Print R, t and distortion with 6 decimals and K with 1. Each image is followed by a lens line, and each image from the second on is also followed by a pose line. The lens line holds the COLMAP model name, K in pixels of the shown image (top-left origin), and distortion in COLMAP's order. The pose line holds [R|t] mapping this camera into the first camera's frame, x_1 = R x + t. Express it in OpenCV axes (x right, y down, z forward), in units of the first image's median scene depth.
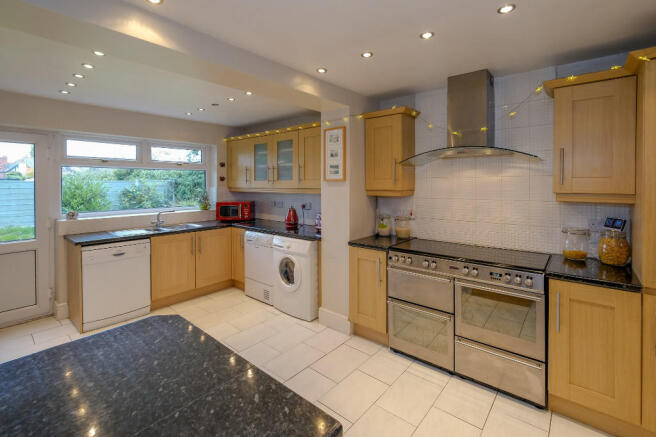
lens RADIAL K [[300.1, 0, 329.0], [0, 300.1, 198.2], [0, 0, 1]] dist [-0.000274, -0.000069]
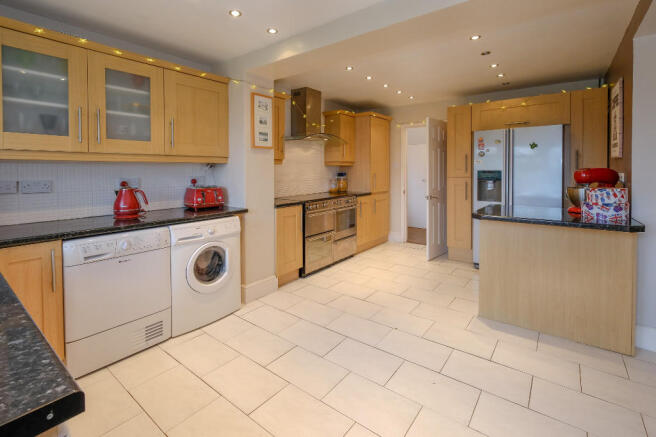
lens RADIAL K [[300.1, 0, 329.0], [0, 300.1, 198.2], [0, 0, 1]] dist [-0.000274, -0.000069]
pose [[-0.050479, -0.092712, 0.994413, -0.991398], [0.058080, 0.993724, 0.095596, 0.024849], [-0.997035, 0.062581, -0.044777, 0.819622]]
